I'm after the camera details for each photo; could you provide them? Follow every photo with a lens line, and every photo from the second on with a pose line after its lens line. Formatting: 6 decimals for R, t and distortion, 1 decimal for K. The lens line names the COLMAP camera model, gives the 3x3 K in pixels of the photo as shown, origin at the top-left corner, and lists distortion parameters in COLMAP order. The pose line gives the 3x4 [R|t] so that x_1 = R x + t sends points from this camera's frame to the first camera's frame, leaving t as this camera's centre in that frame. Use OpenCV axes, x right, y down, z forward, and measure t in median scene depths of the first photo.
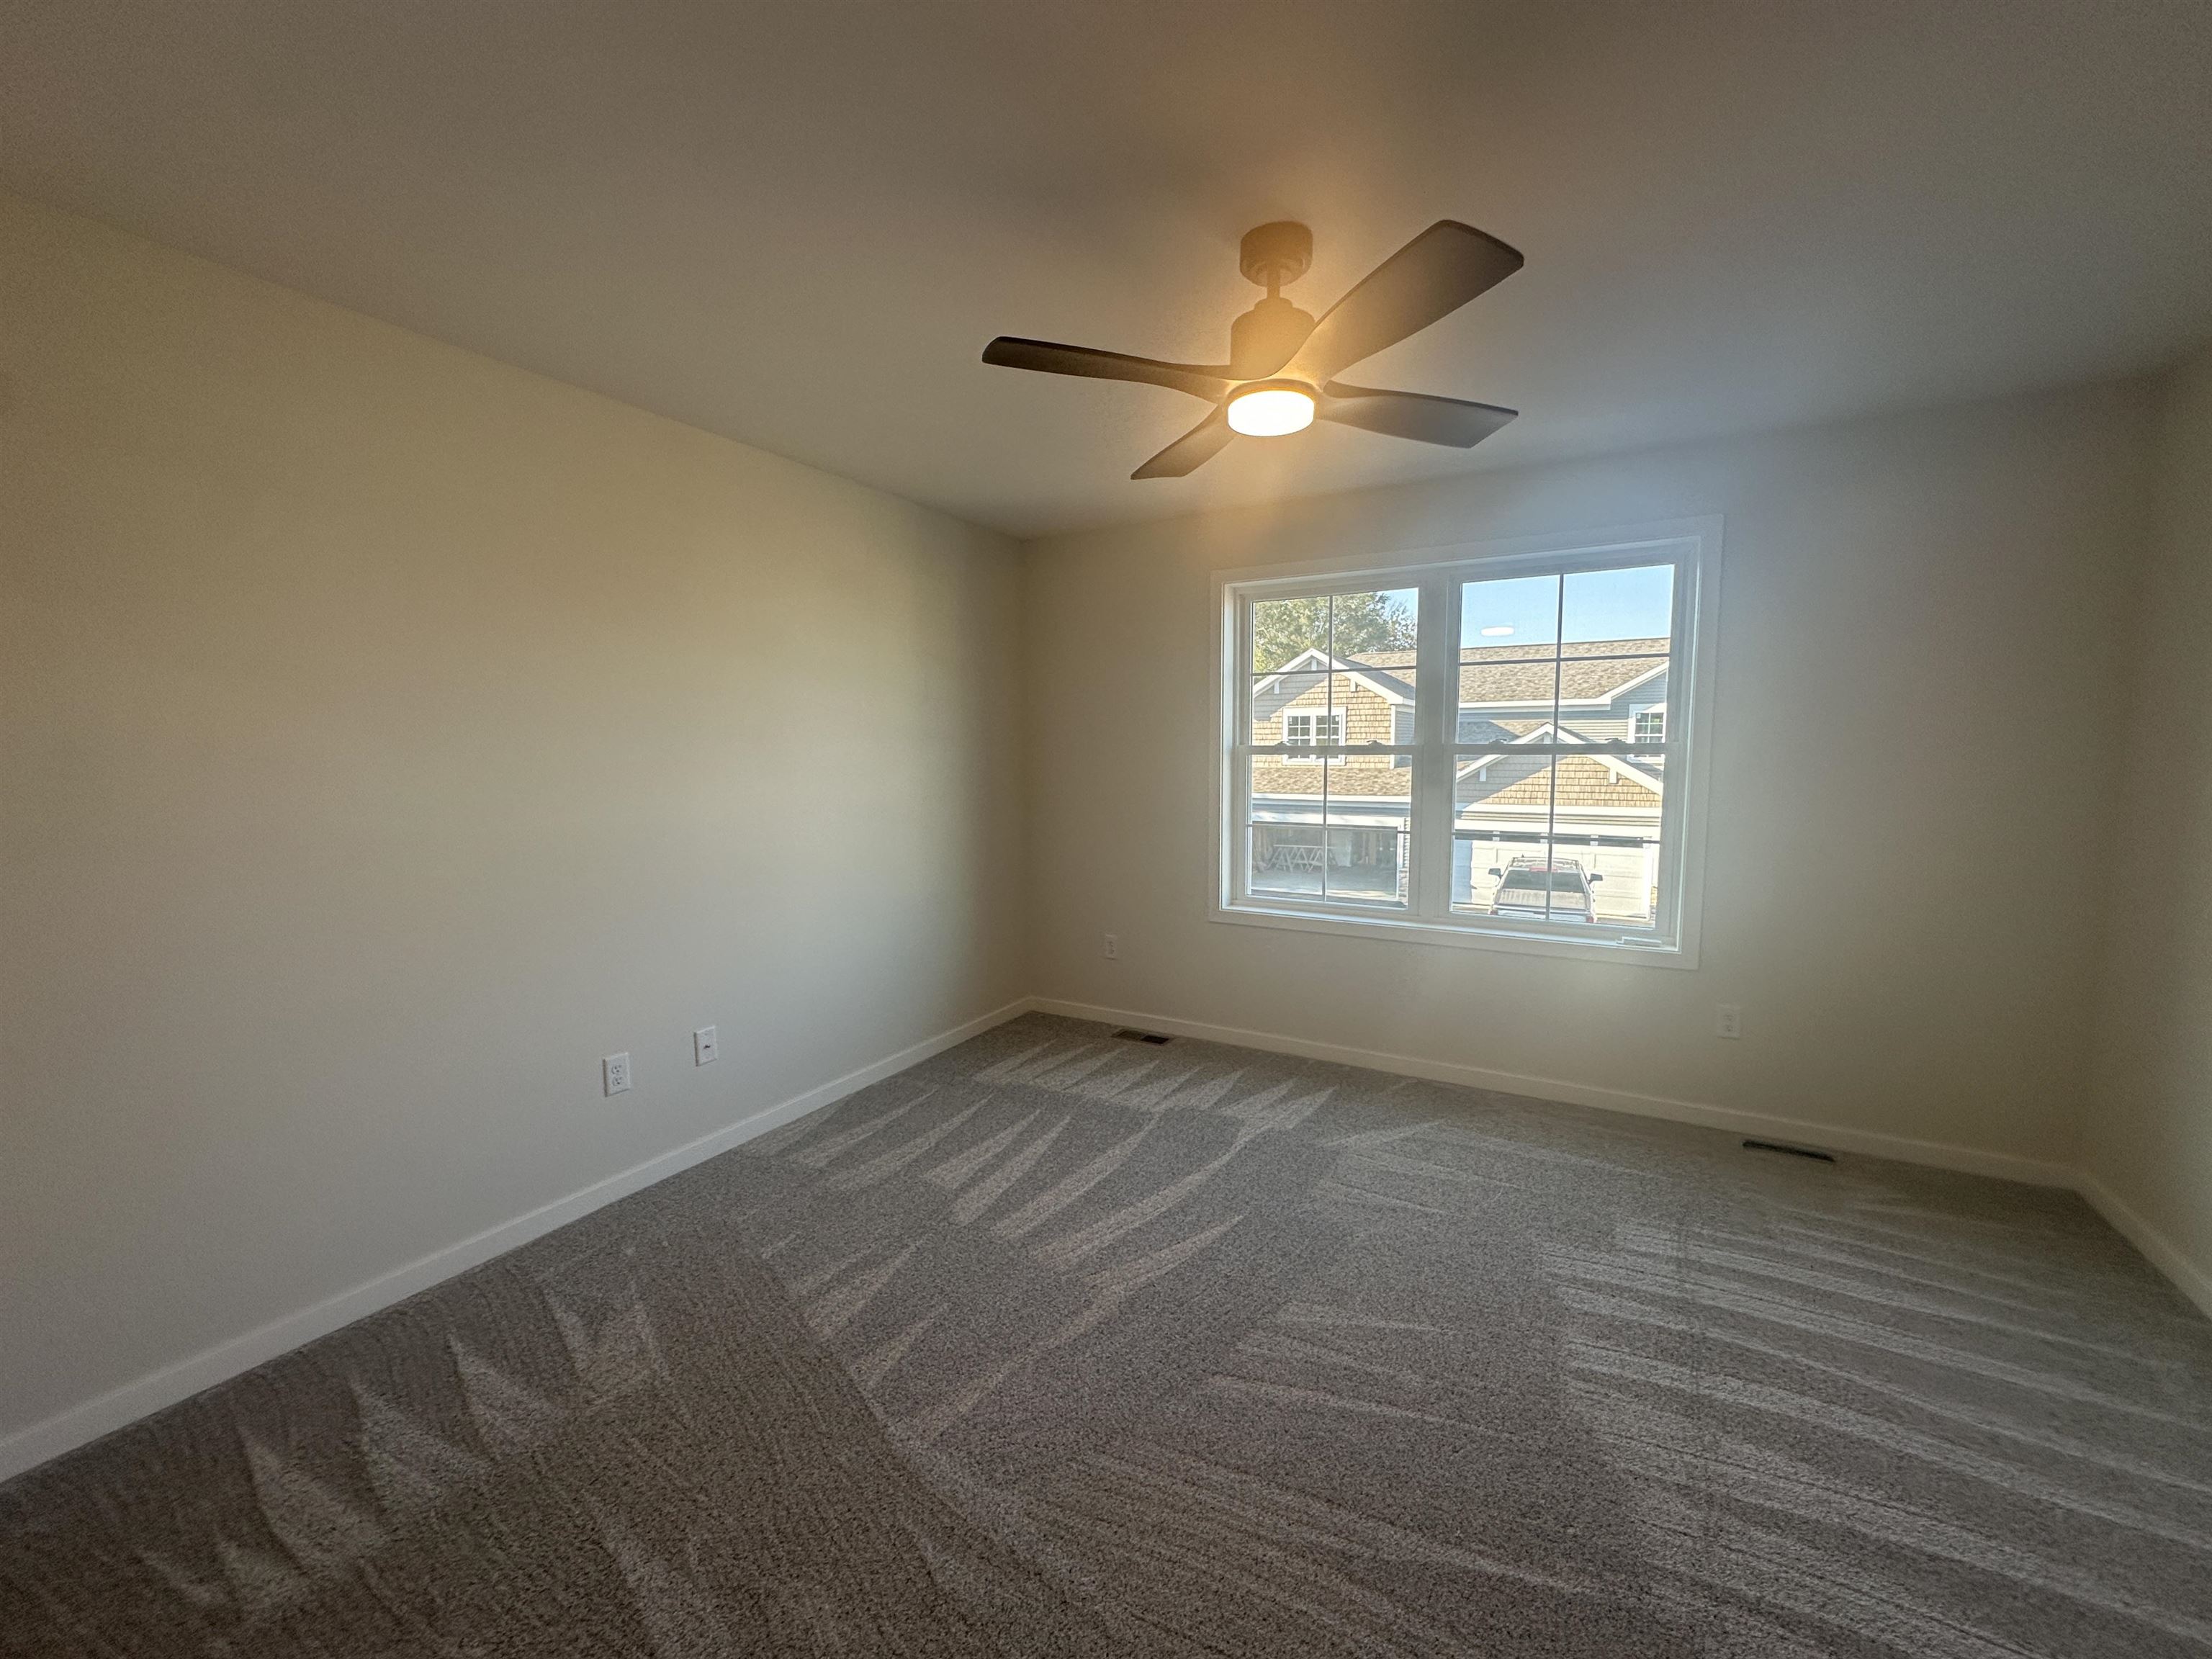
lens RADIAL K [[885.0, 0, 1097.9], [0, 885.0, 830.5], [0, 0, 1]] dist [0.009084, -0.000034]
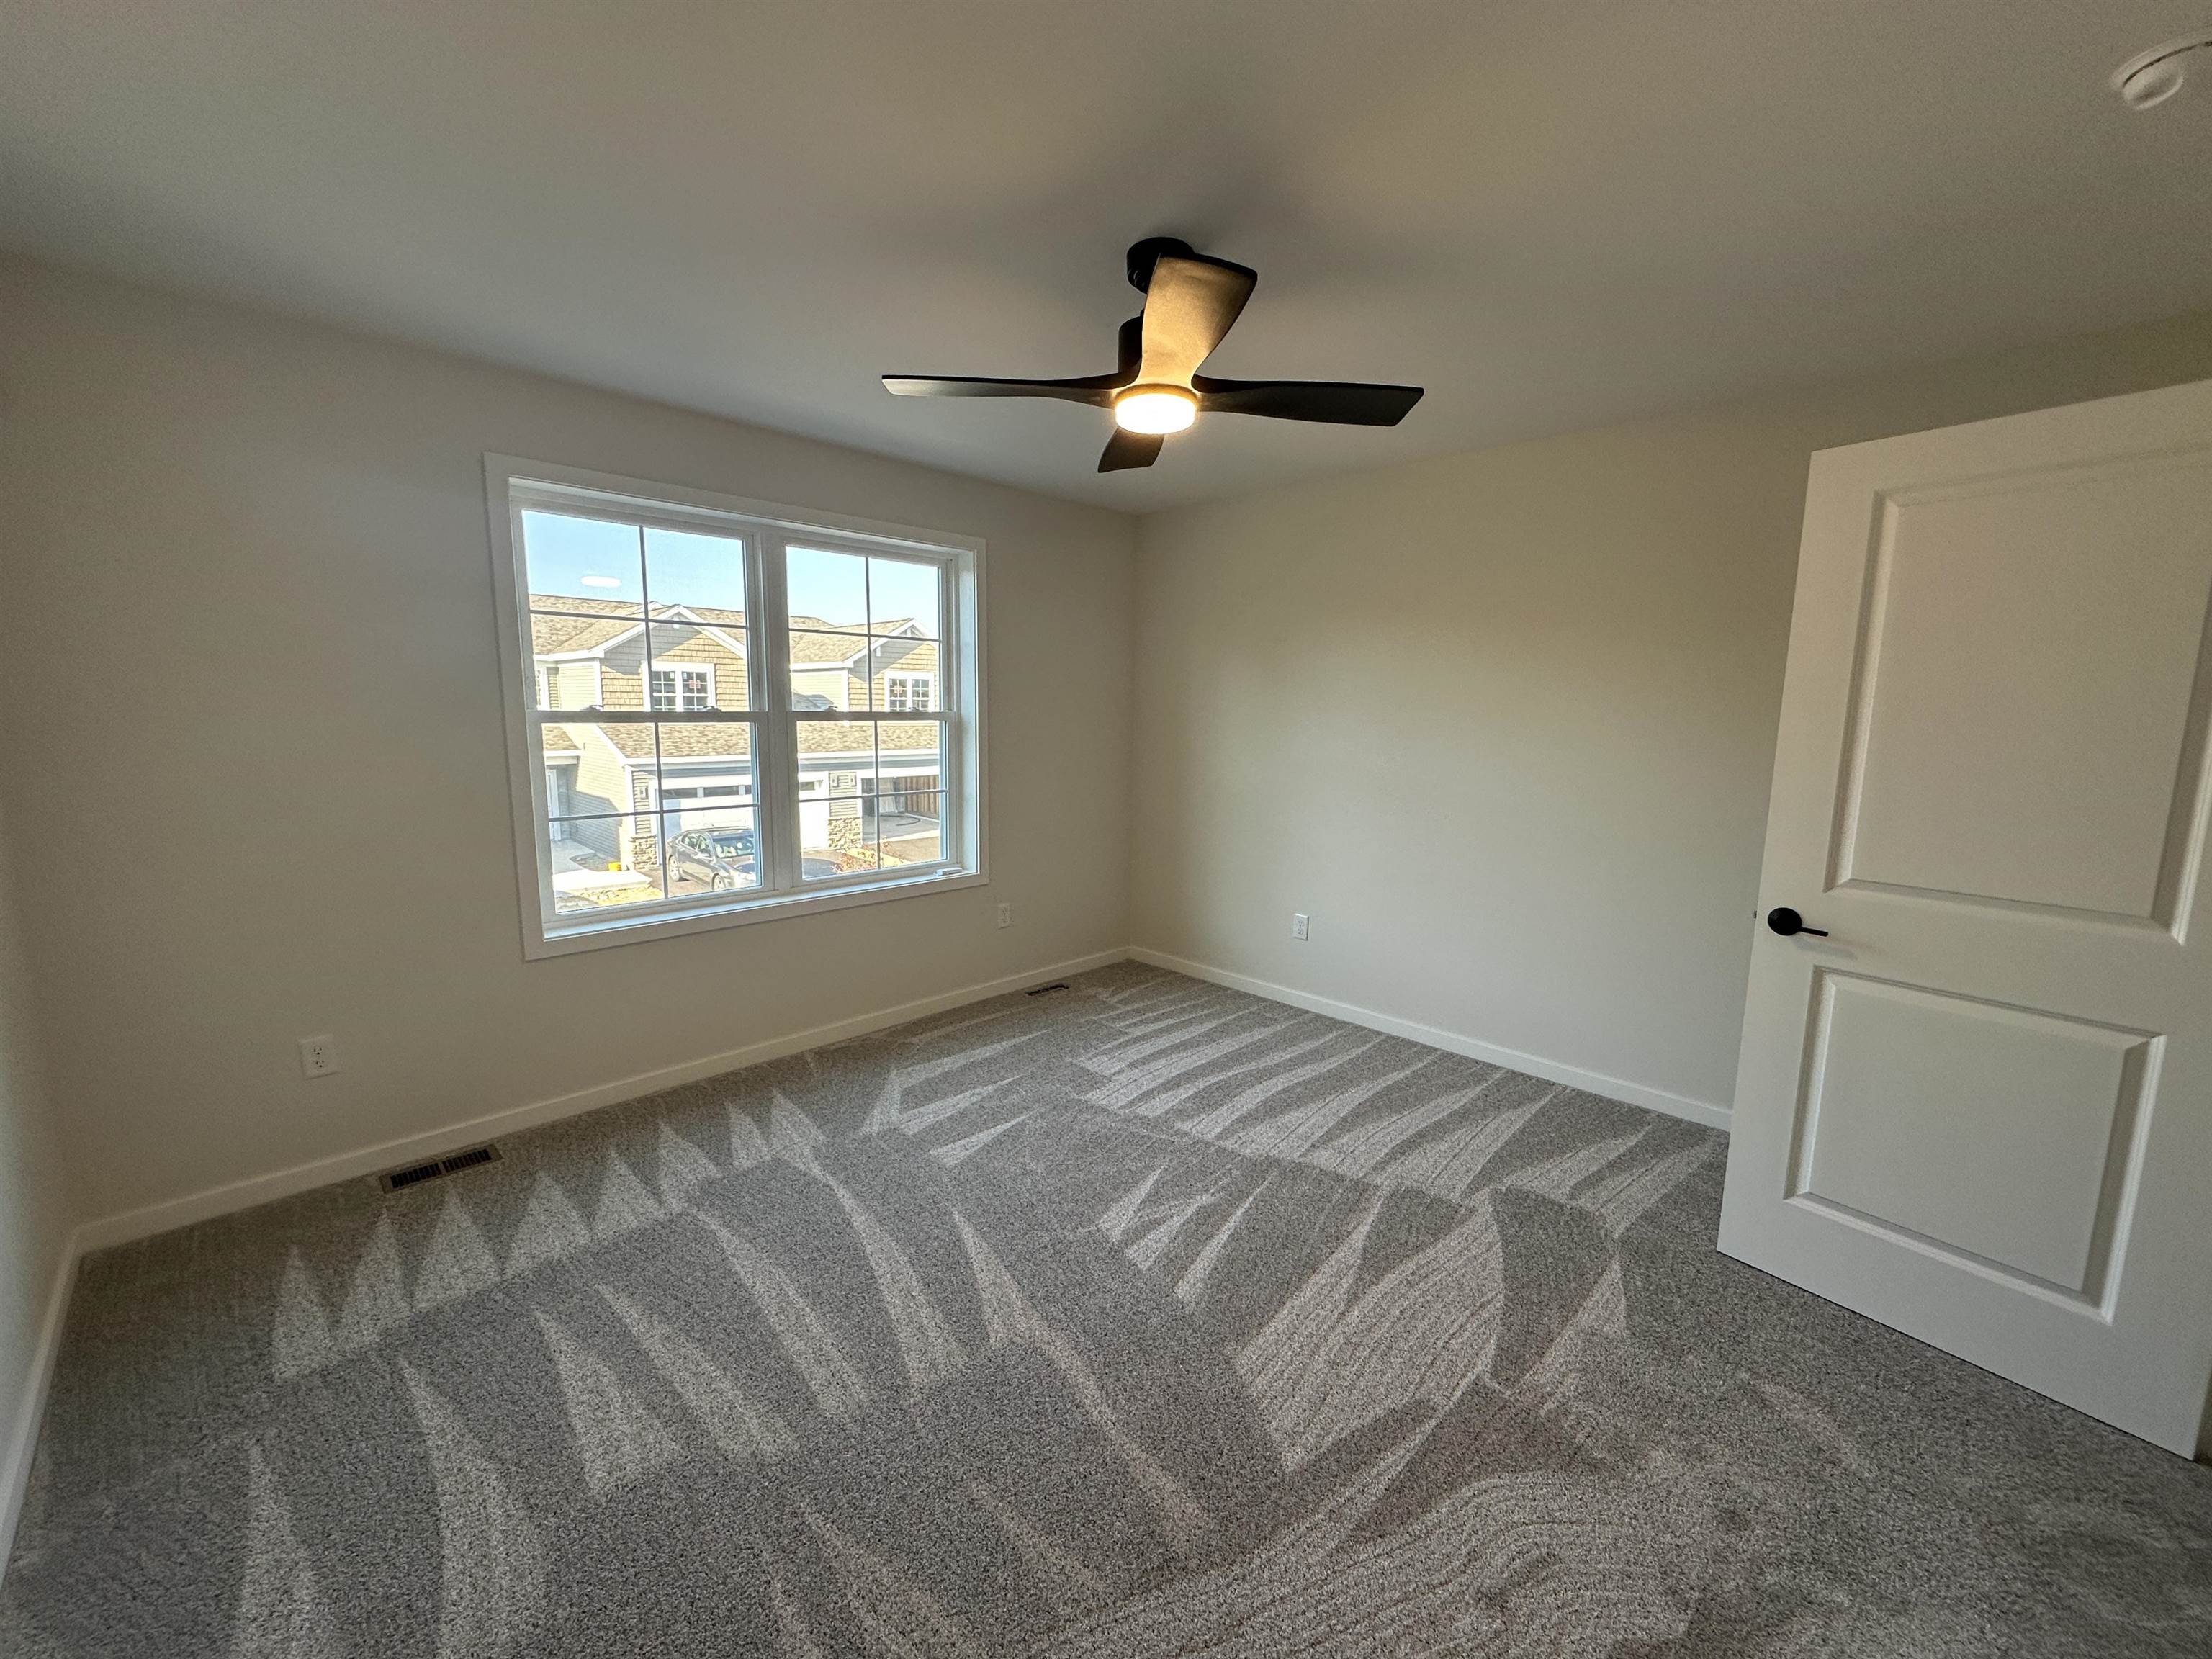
lens RADIAL K [[885.0, 0, 1097.9], [0, 885.0, 830.5], [0, 0, 1]] dist [0.009084, -0.000034]
pose [[0.264748, -0.120934, 0.956705, -0.573176], [0.085985, 0.991114, 0.101489, -0.044098], [-0.960477, 0.055394, 0.272793, 0.505021]]
